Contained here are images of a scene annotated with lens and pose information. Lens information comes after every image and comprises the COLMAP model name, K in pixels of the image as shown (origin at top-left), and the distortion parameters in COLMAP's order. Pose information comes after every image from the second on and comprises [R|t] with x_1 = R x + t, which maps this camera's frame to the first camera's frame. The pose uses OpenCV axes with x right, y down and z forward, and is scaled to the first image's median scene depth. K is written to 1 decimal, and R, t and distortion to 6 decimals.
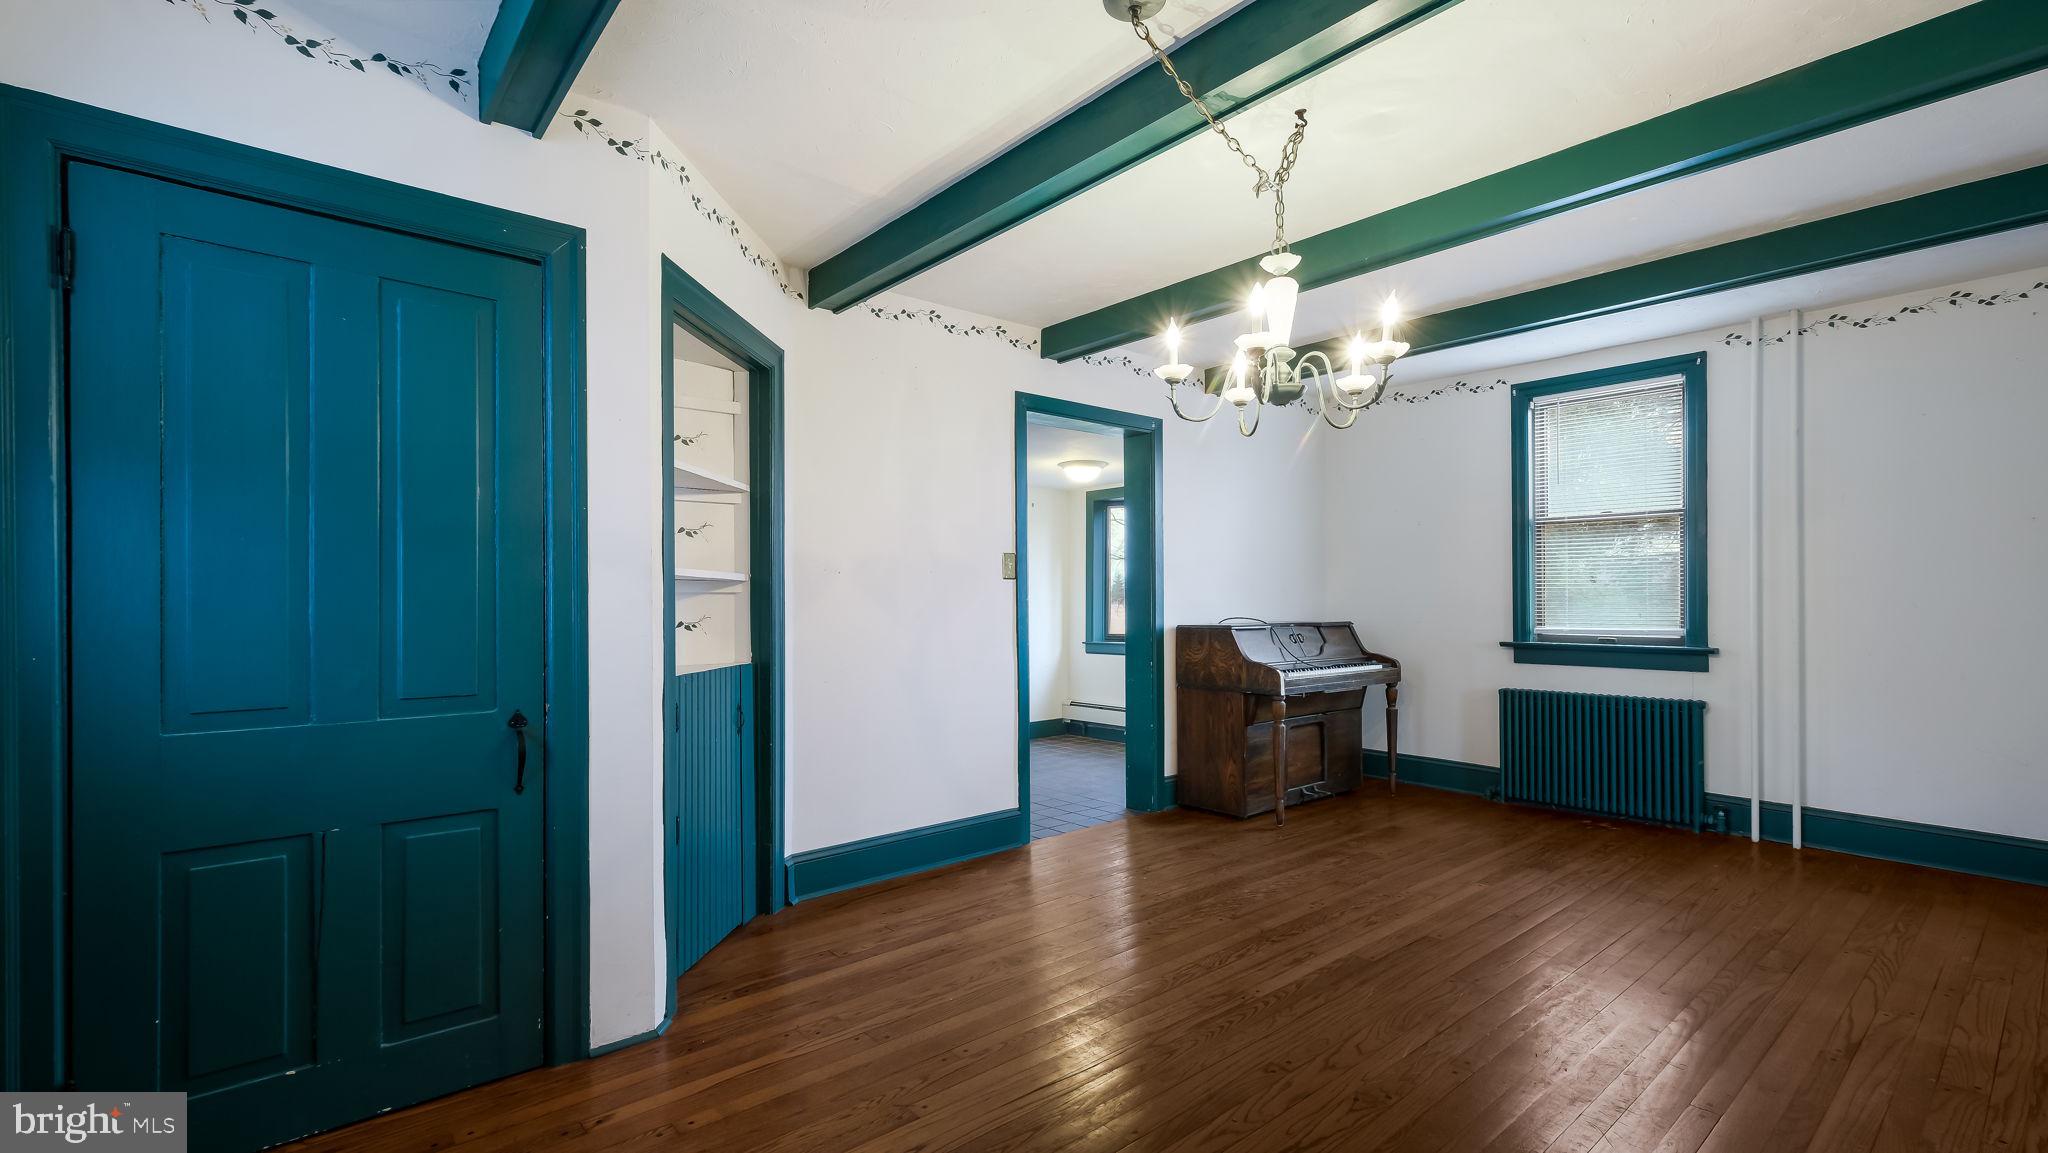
lens RADIAL K [[897.2, 0, 1014.1], [0, 897.2, 576.9], [0, 0, 1]] dist [0.001936, -0.000144]
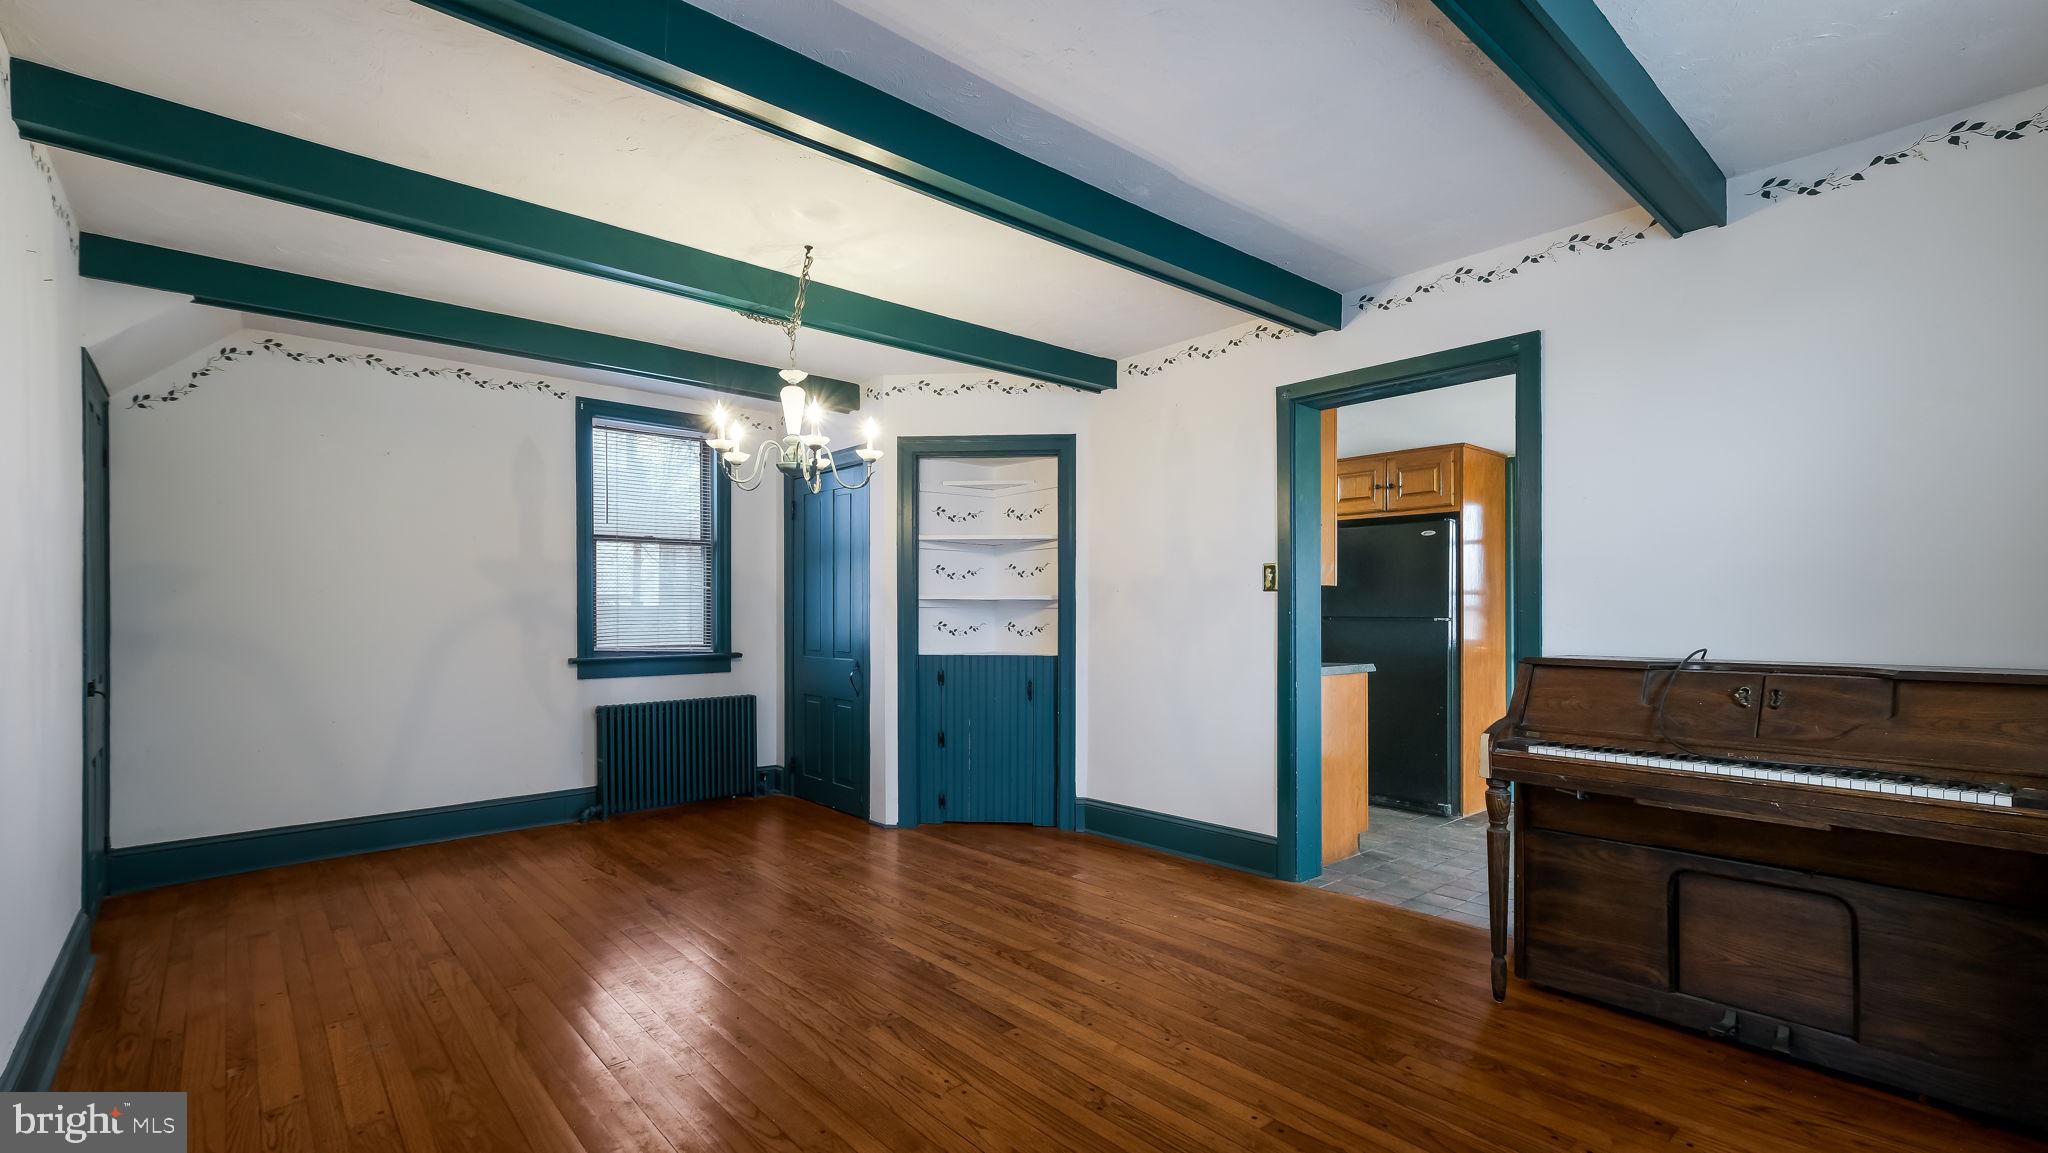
lens RADIAL K [[897.2, 0, 1014.1], [0, 897.2, 576.9], [0, 0, 1]] dist [0.001936, -0.000144]
pose [[0.015214, -0.037438, -0.999183, 1.222474], [0.026651, 0.998959, -0.037024, 0.021493], [0.999529, -0.026066, 0.016196, 0.945790]]
